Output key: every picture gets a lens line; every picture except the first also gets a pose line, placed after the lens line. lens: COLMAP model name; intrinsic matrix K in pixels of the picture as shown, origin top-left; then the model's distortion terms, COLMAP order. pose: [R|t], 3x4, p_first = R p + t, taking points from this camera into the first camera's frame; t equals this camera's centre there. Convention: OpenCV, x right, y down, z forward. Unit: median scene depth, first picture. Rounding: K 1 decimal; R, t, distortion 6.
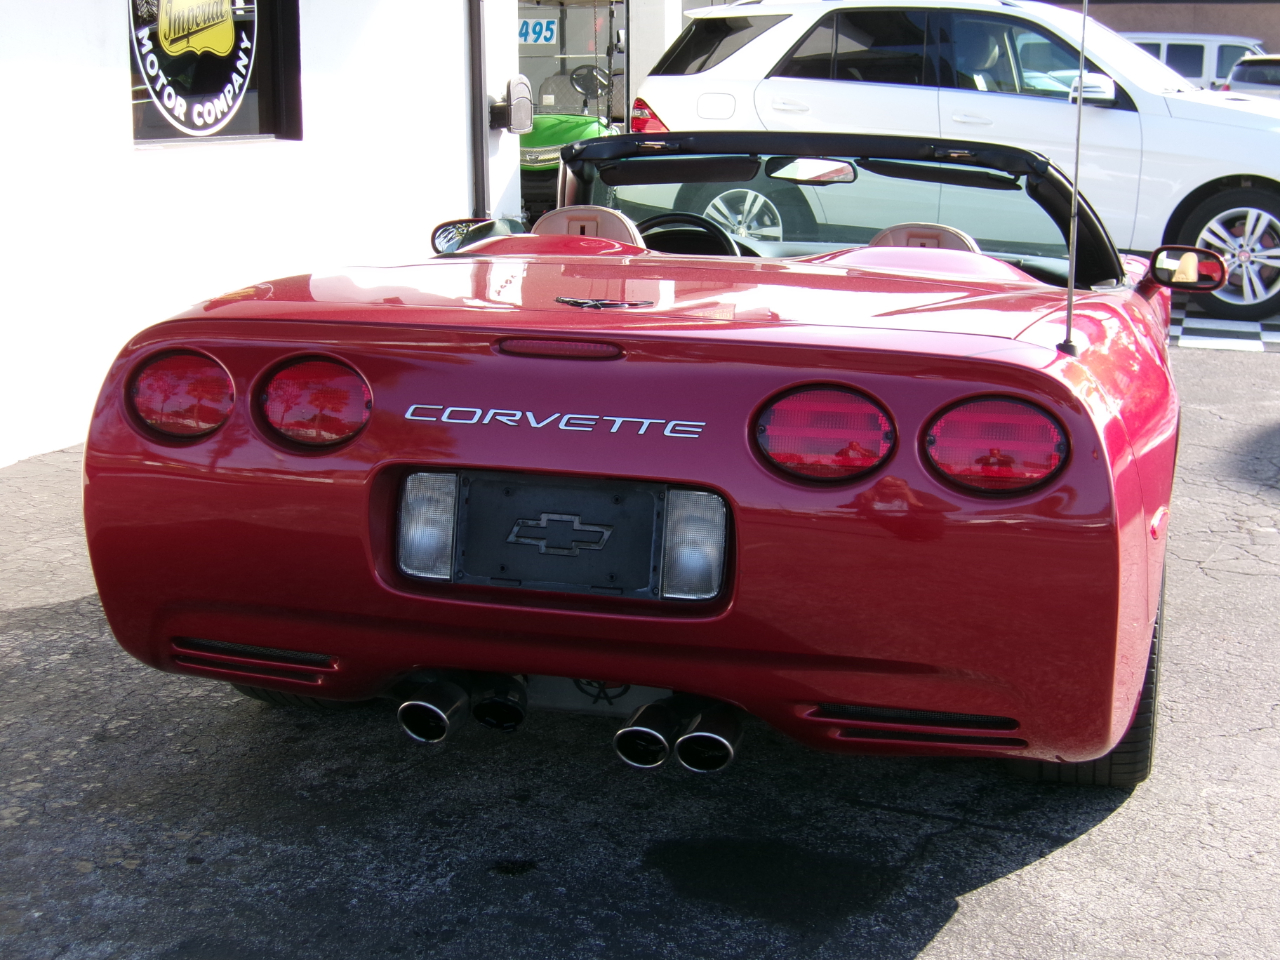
lens RADIAL K [[1961.4, 0, 624.9], [0, 1961.4, 532.1], [0, 0, 1]] dist [-0.127688, 0.048807]
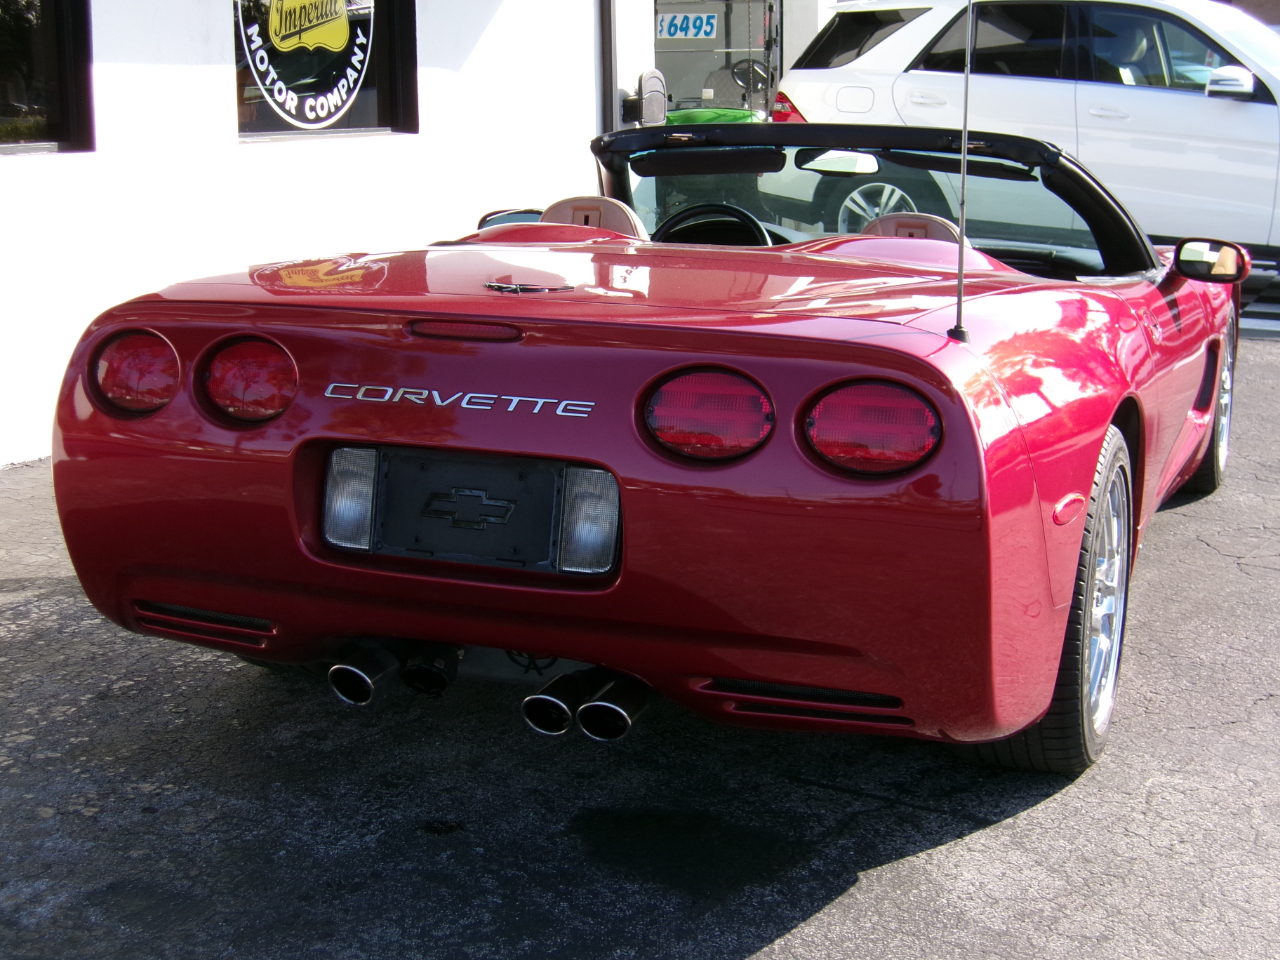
lens RADIAL K [[1961.4, 0, 624.9], [0, 1961.4, 532.1], [0, 0, 1]] dist [-0.127688, 0.048807]
pose [[0.993712, 0.019797, -0.110199, 0.142129], [-0.019476, 0.999802, 0.003983, 0.006903], [0.110256, -0.001812, 0.993902, -0.026252]]
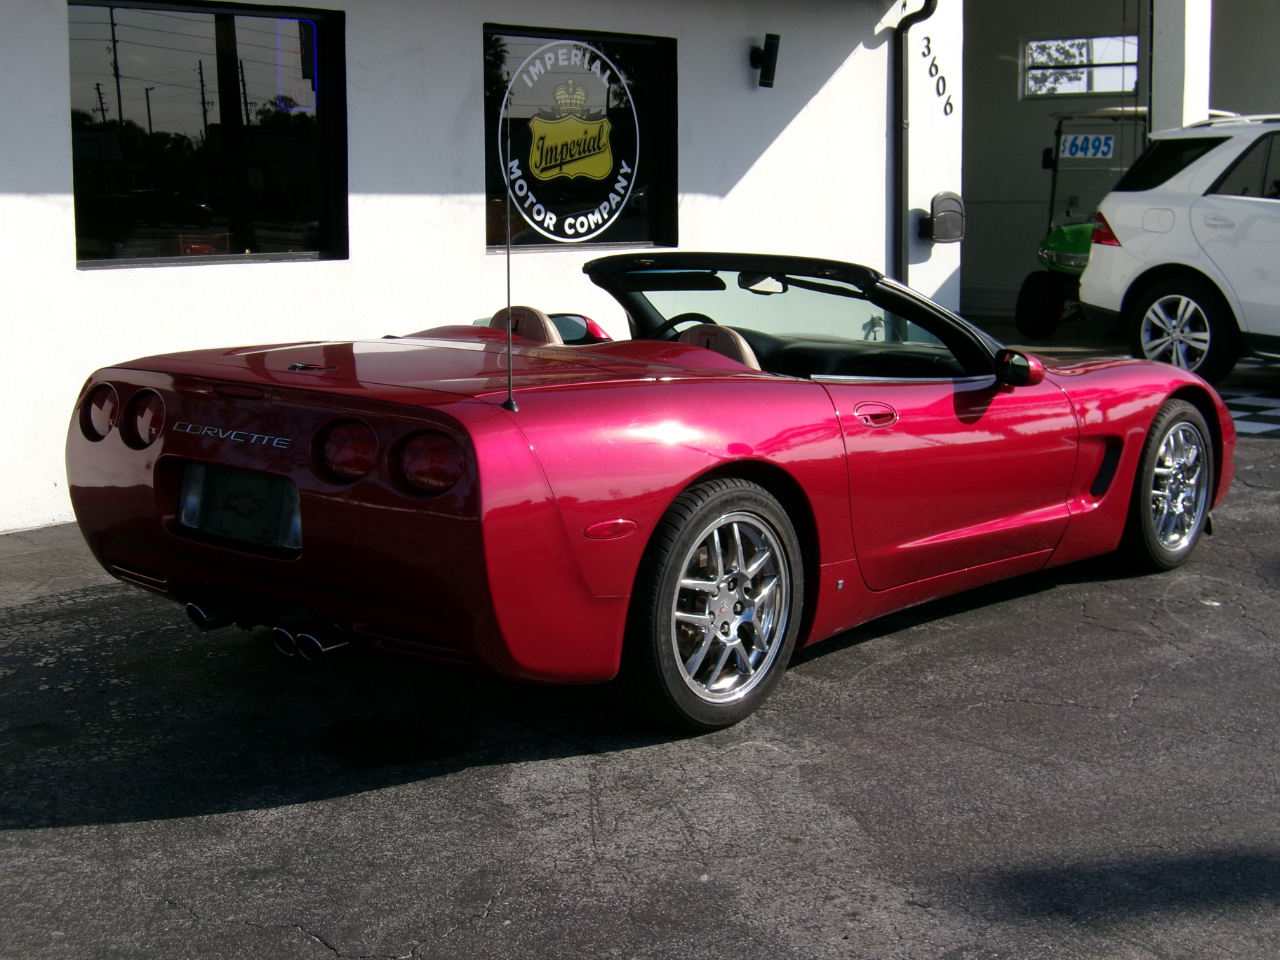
lens RADIAL K [[1961.4, 0, 624.9], [0, 1961.4, 532.1], [0, 0, 1]] dist [-0.127688, 0.048807]
pose [[0.901041, 0.075721, -0.427073, 0.823205], [-0.095039, 0.995183, -0.024065, 0.028502], [0.423193, 0.062272, 0.903897, -0.297848]]
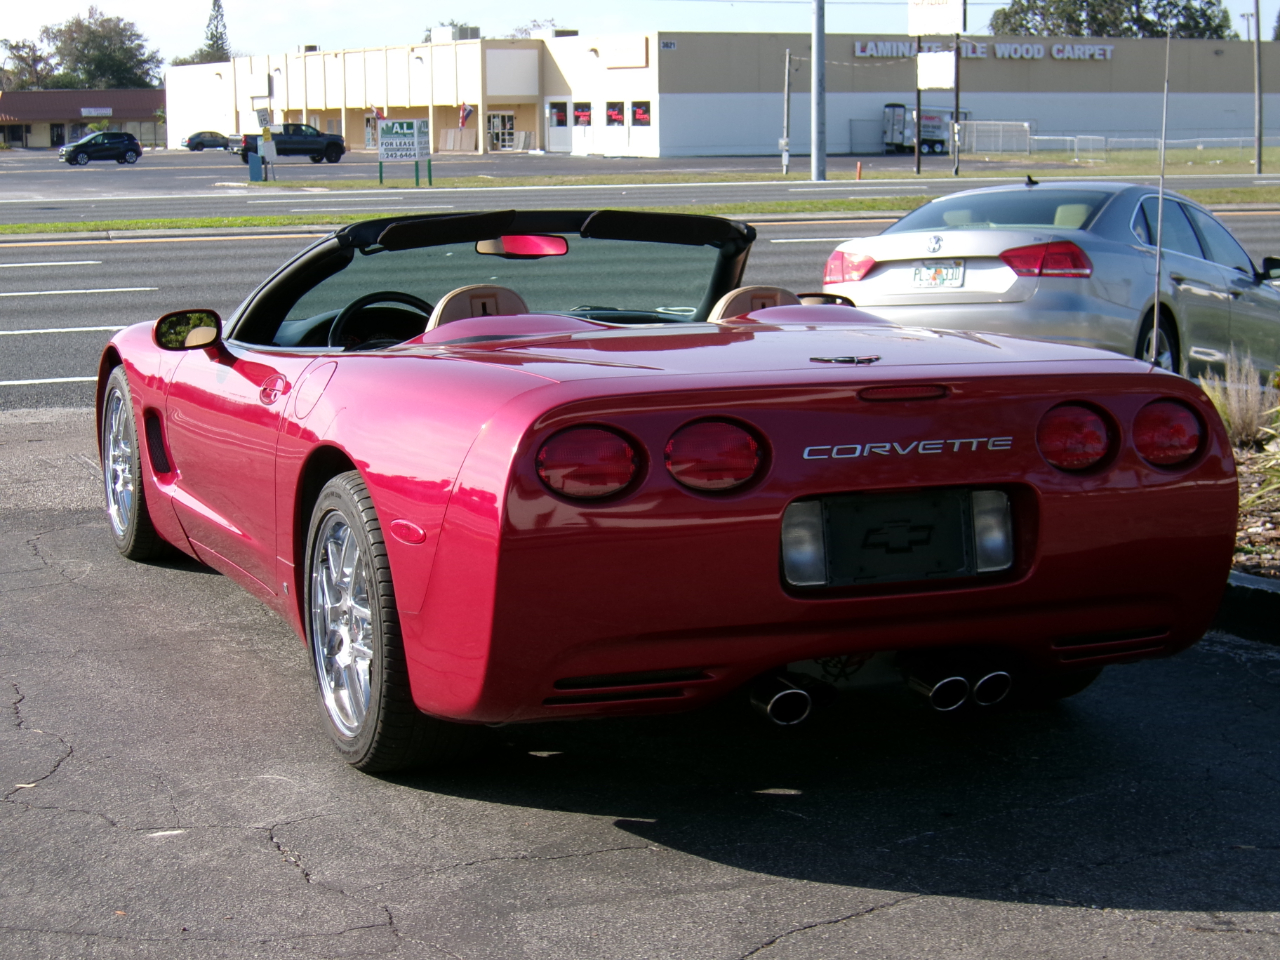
lens RADIAL K [[2427.9, 0, 709.9], [0, 2427.9, 554.5], [0, 0, 1]] dist [-0.070905, -0.258219]
pose [[0.767274, -0.119288, 0.630128, -0.982795], [0.145505, 0.989306, 0.010109, -0.018569], [-0.624595, 0.083930, 0.776426, -0.144231]]
